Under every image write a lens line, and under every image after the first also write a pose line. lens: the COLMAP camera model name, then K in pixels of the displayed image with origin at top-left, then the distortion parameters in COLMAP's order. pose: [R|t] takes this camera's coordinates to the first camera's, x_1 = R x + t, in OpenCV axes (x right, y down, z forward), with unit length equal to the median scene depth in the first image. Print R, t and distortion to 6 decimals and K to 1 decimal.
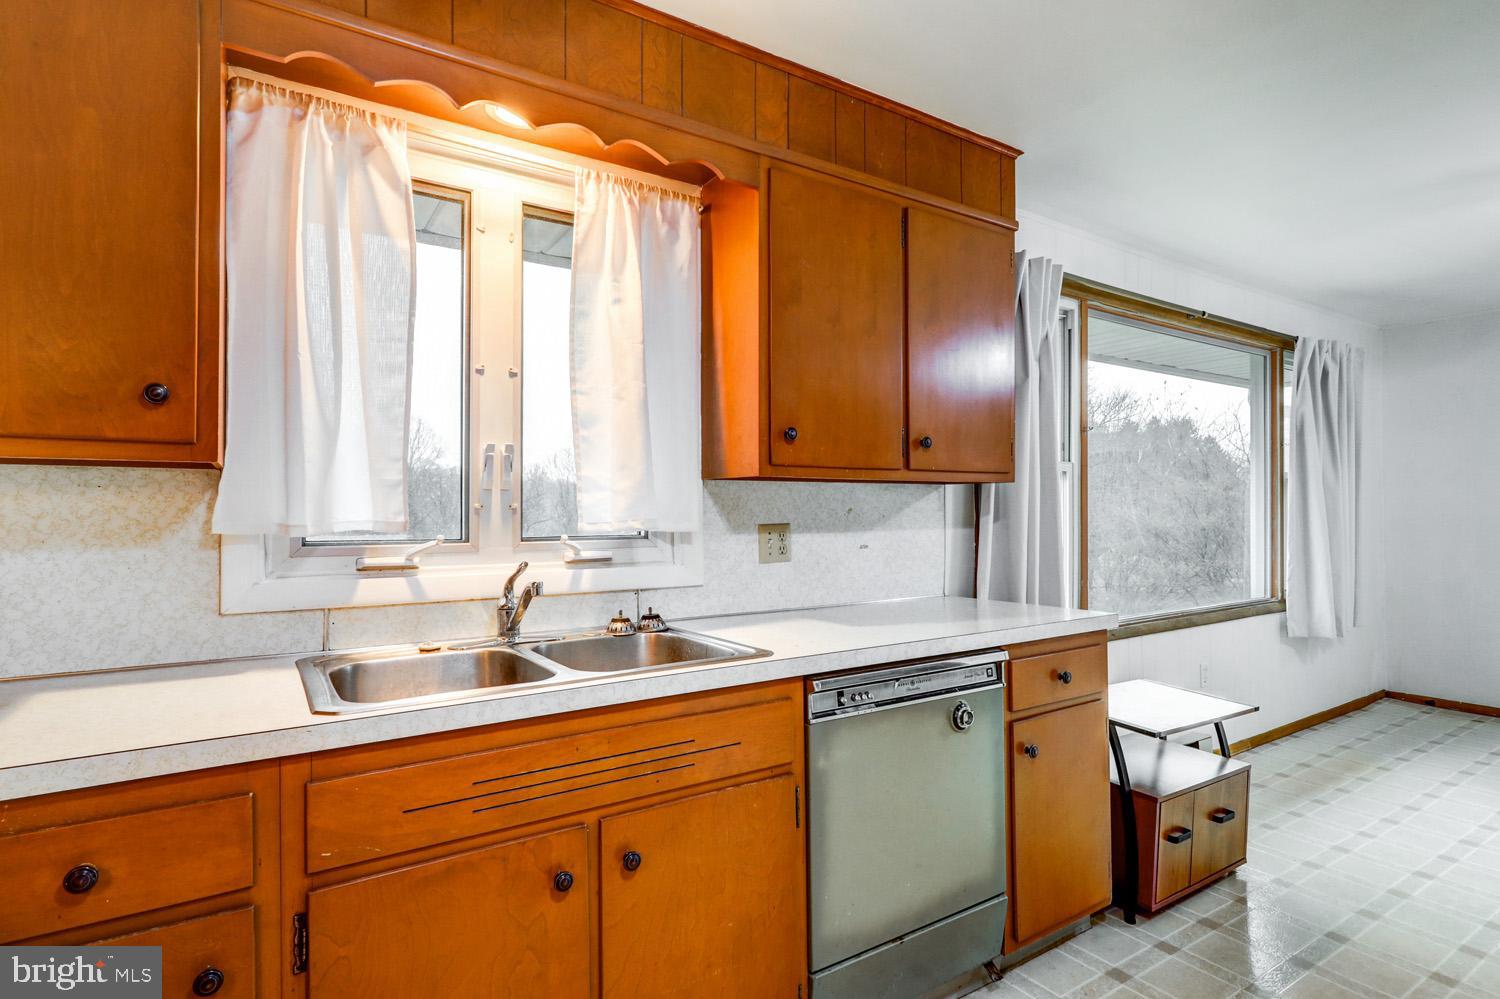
lens RADIAL K [[774.2, 0, 751.7], [0, 774.2, 499.9], [0, 0, 1]] dist [-0.021441, 0.016824]
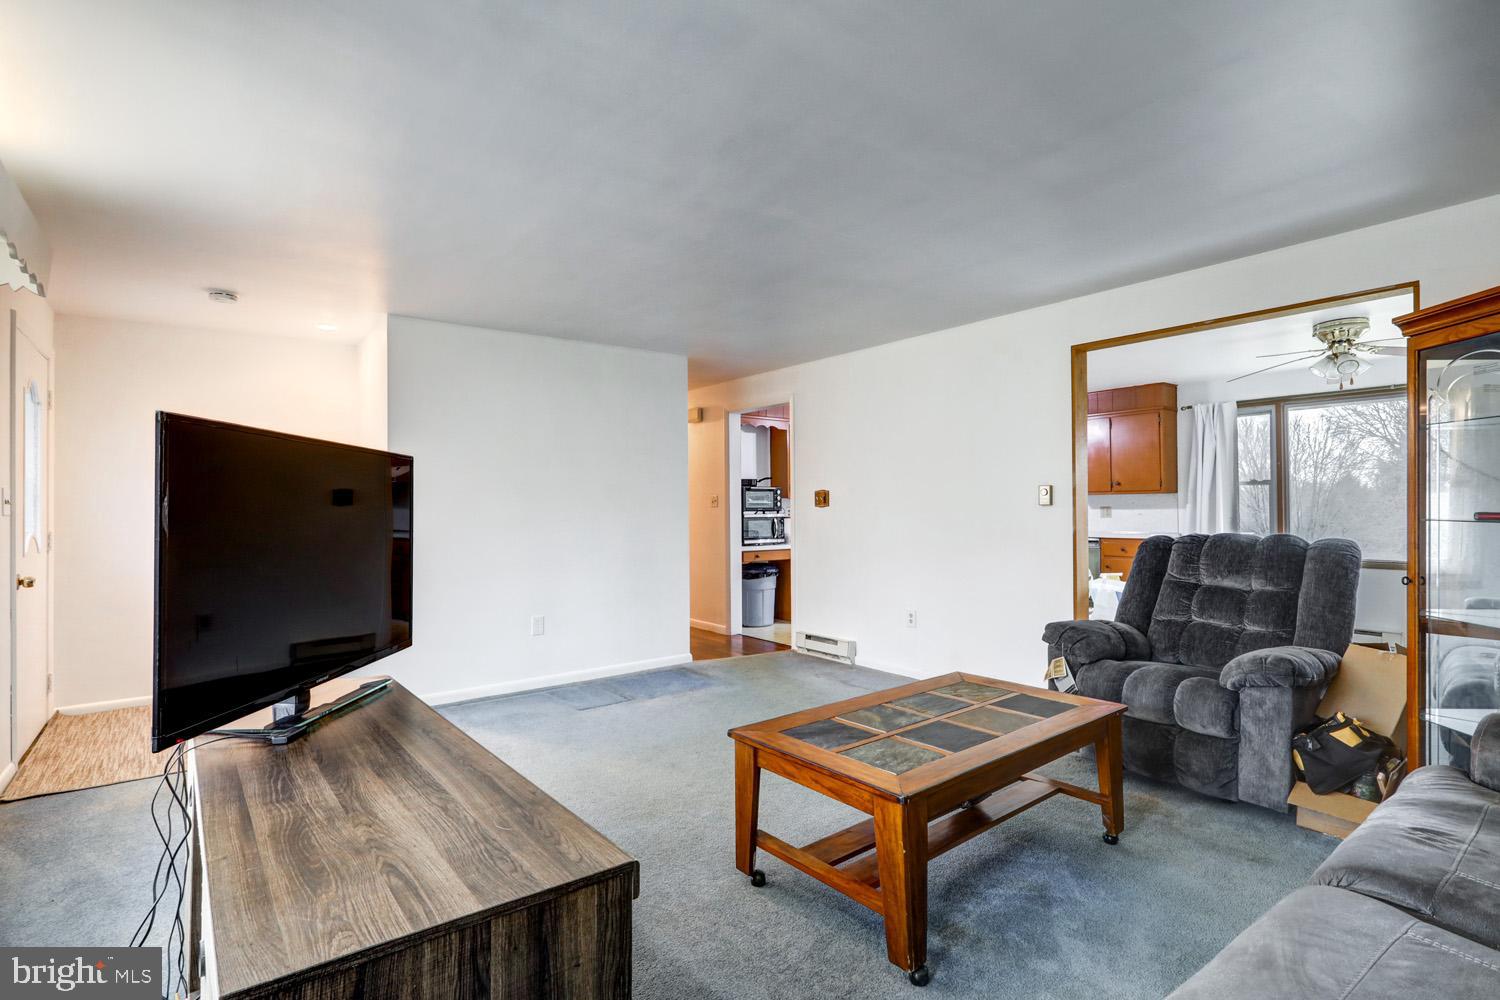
lens RADIAL K [[724.9, 0, 750.7], [0, 724.9, 501.4], [0, 0, 1]] dist [0.001126, 0.000083]
pose [[0.088237, -0.005256, -0.996086, 3.595057], [0.022032, 0.999752, -0.003323, -0.020695], [0.995856, -0.021653, 0.088331, -1.022590]]
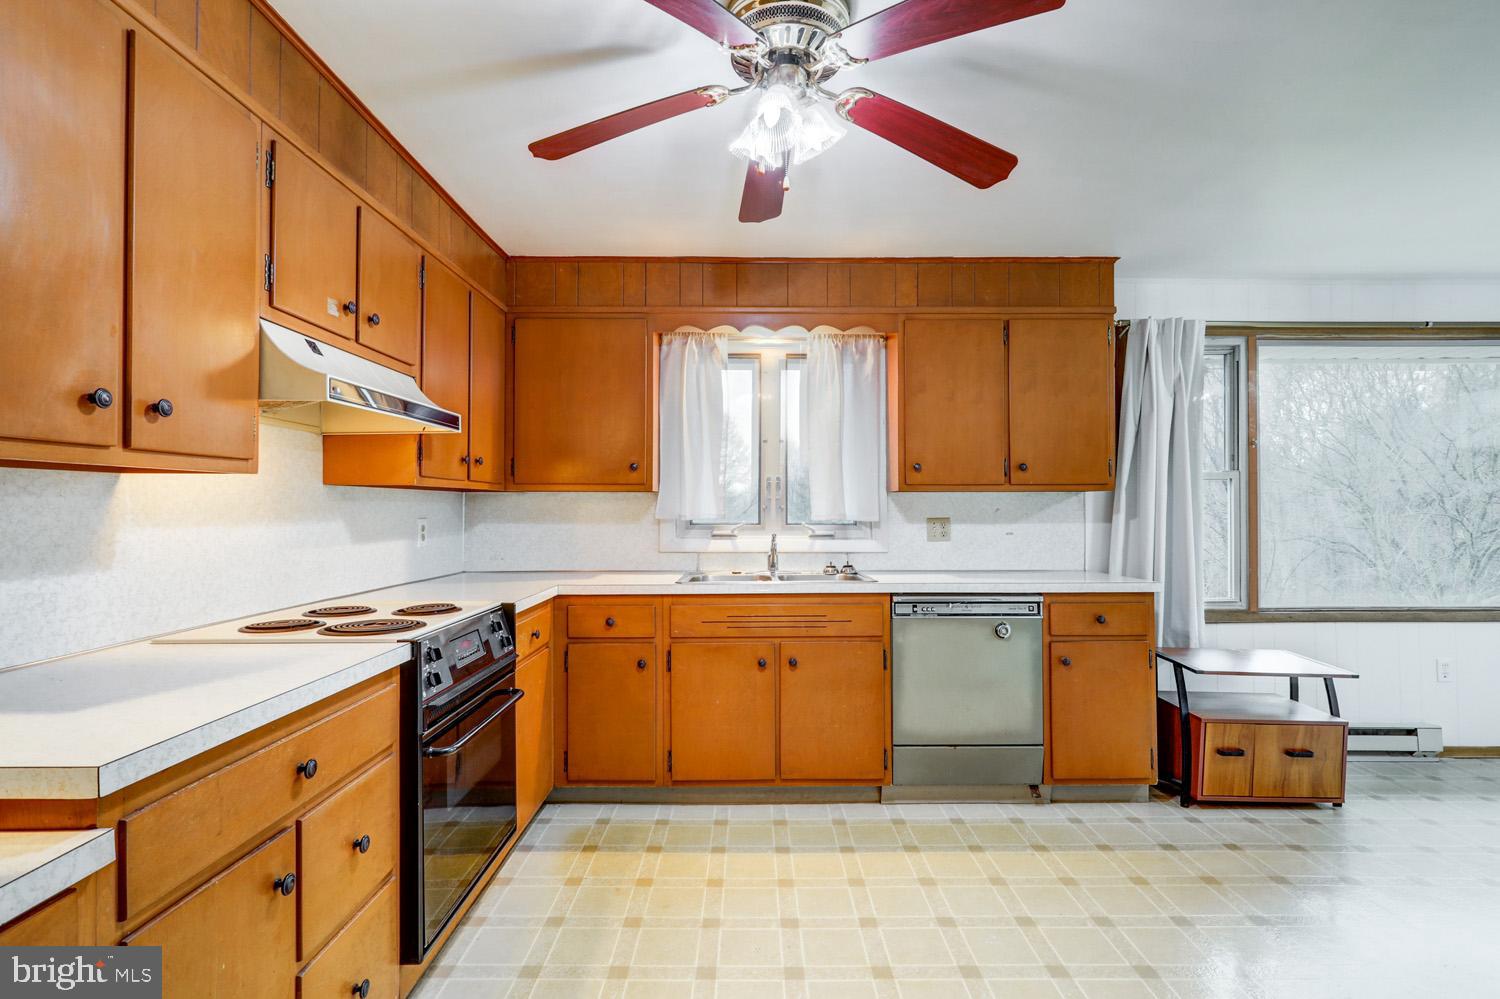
lens RADIAL K [[724.9, 0, 750.7], [0, 724.9, 500.9], [0, 0, 1]] dist [0.001126, 0.000083]
pose [[0.837040, -0.003064, -0.547133, 0.610106], [0.005052, 0.999985, 0.002129, -0.011808], [0.547118, -0.004546, 0.837043, -0.578505]]
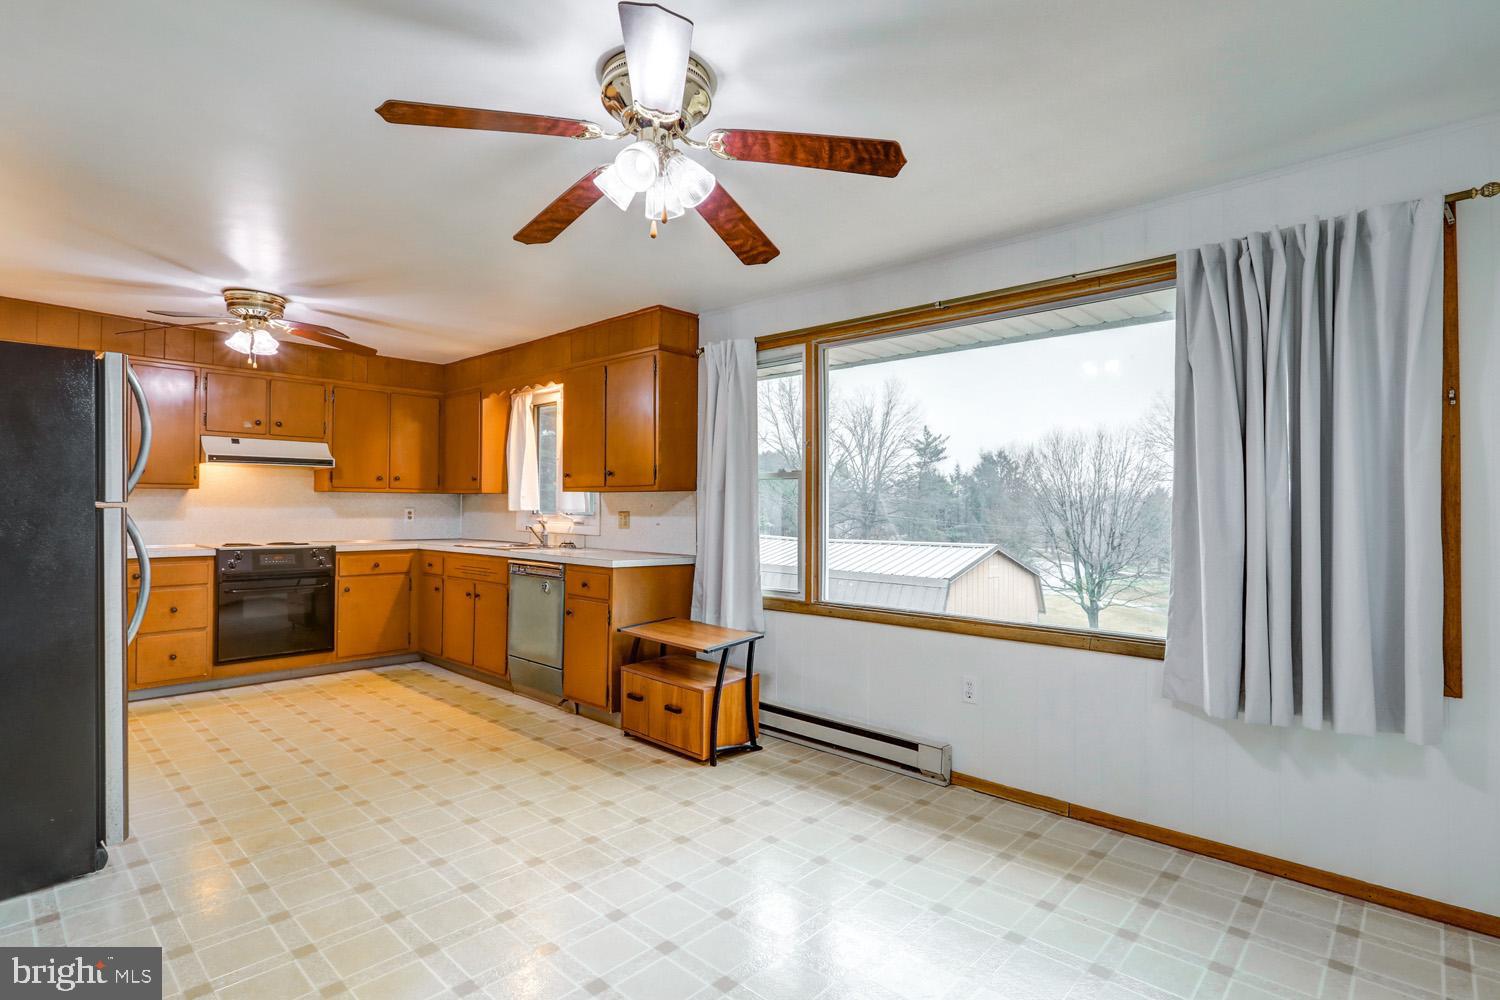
lens RADIAL K [[736.5, 0, 753.0], [0, 736.5, 498.1], [0, 0, 1]] dist [-0.002137, -0.000184]
pose [[0.237458, -0.006010, -0.971379, 2.458081], [0.003762, 0.999979, -0.005268, 0.005952], [0.971390, -0.002403, 0.237476, 0.968011]]
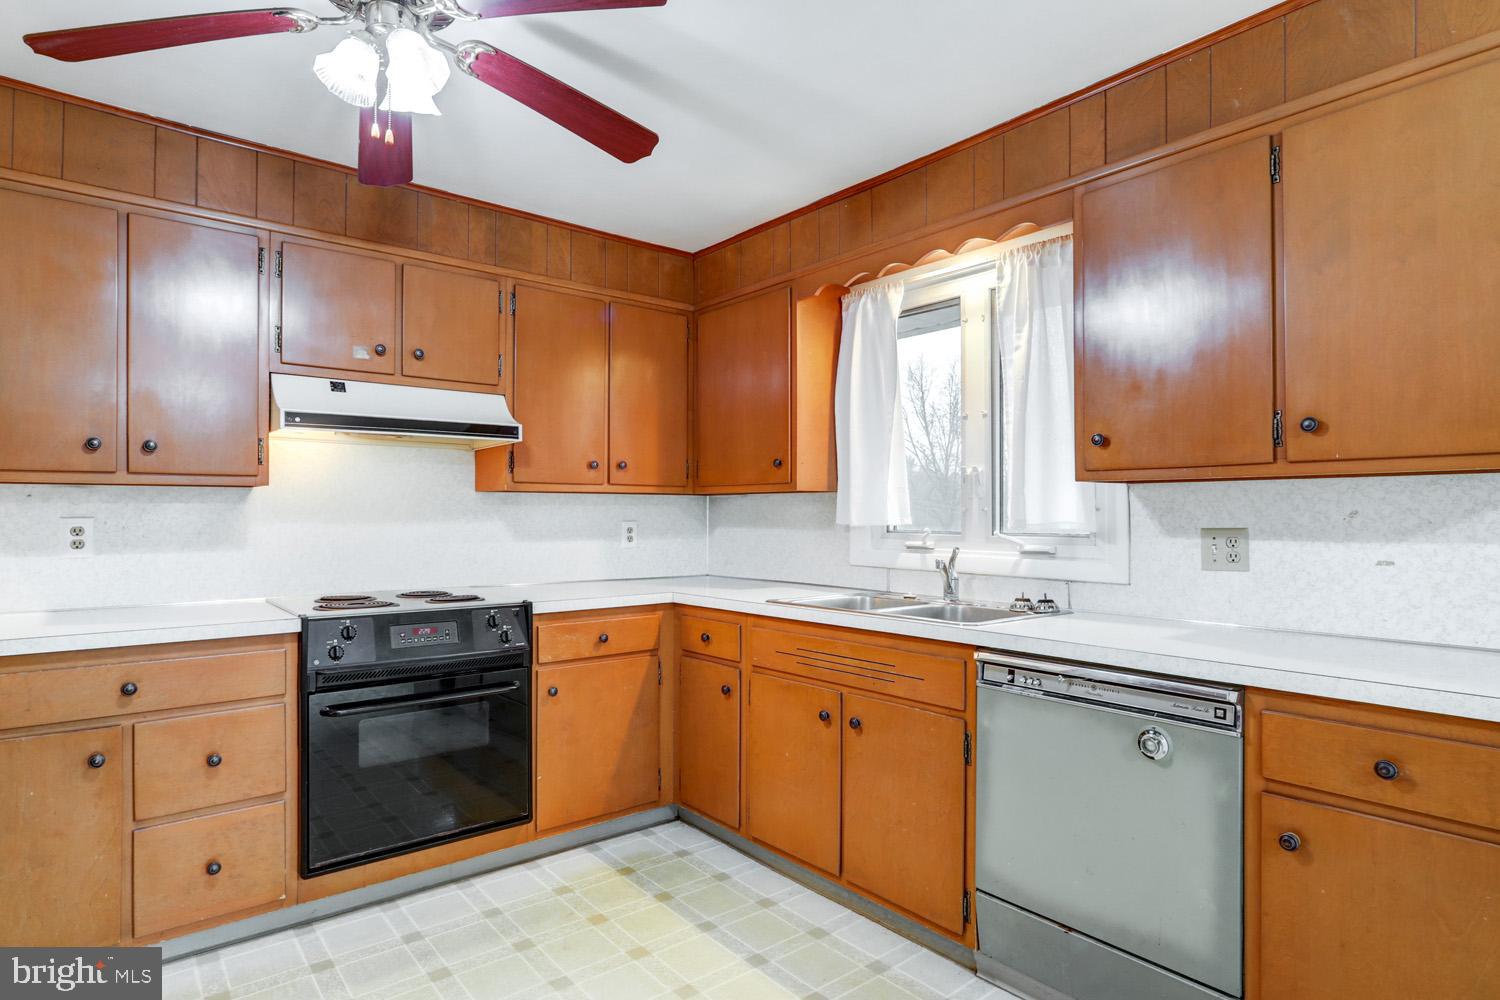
lens RADIAL K [[801.7, 0, 748.9], [0, 801.7, 509.6], [0, 0, 1]] dist [-0.005010, 0.000148]
pose [[0.106759, -0.002666, -0.994281, 1.017711], [0.011463, 0.999933, -0.001451, 0.004621], [0.994219, -0.011242, 0.106782, 0.392576]]
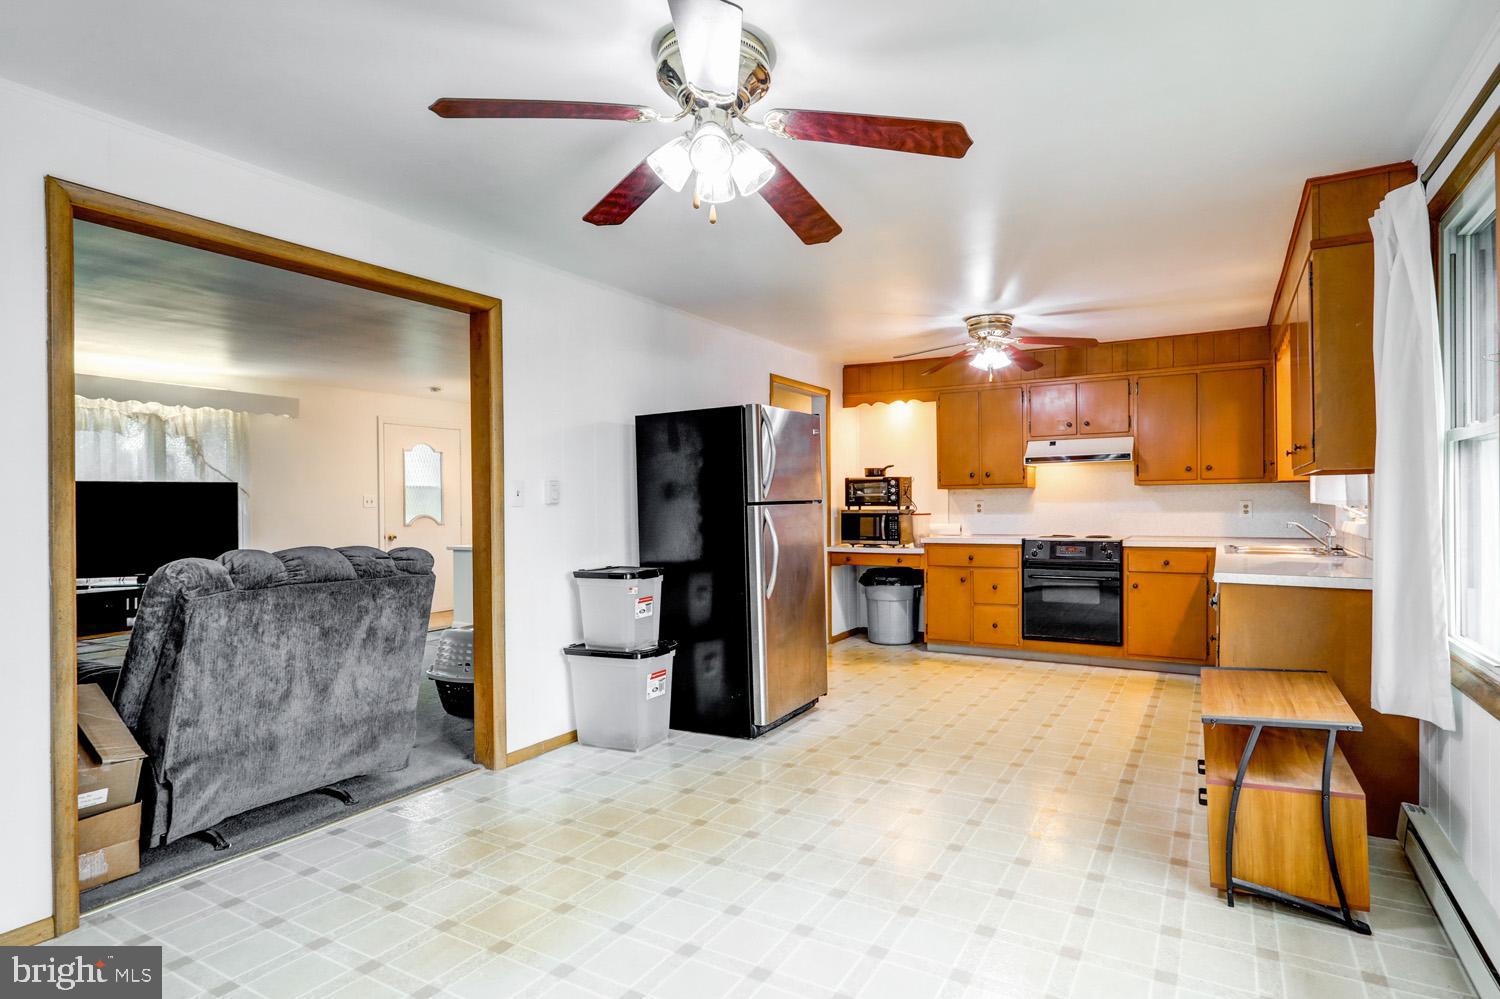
lens RADIAL K [[774.0, 0, 800.0], [0, 774.0, 503.8], [0, 0, 1]] dist [-0.003012, -0.000147]
pose [[-0.881959, 0.014490, -0.471103, 1.865181], [0.020519, 0.999760, -0.007663, 0.024752], [0.470879, -0.016425, -0.882045, 1.979555]]
